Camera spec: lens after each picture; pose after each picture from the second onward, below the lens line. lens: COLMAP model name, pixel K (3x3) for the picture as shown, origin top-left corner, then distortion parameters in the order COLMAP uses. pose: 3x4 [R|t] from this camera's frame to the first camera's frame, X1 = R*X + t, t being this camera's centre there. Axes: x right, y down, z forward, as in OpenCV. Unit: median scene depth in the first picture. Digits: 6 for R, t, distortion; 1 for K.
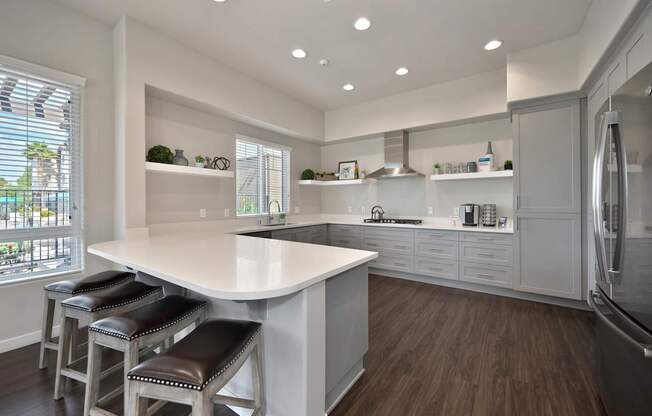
lens RADIAL K [[260.1, 0, 338.7], [0, 260.1, 199.6], [0, 0, 1]] dist [0.001187, -0.000113]
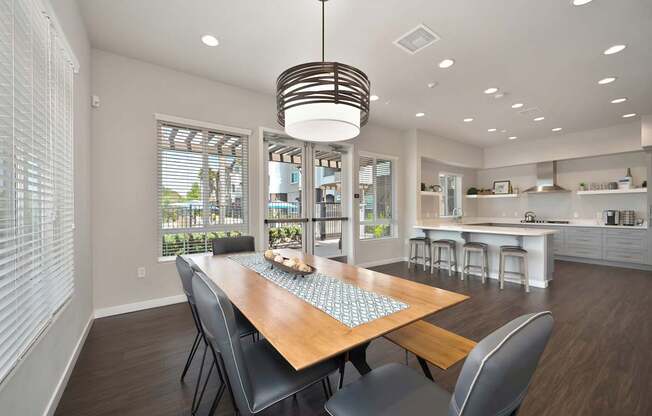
lens RADIAL K [[260.1, 0, 332.2], [0, 260.1, 208.8], [0, 0, 1]] dist [0.001187, -0.000113]
pose [[0.937039, -0.000121, -0.349225, -0.454303], [0.001692, 0.999990, 0.004193, -0.000861], [0.349221, -0.004520, 0.937029, -0.917715]]
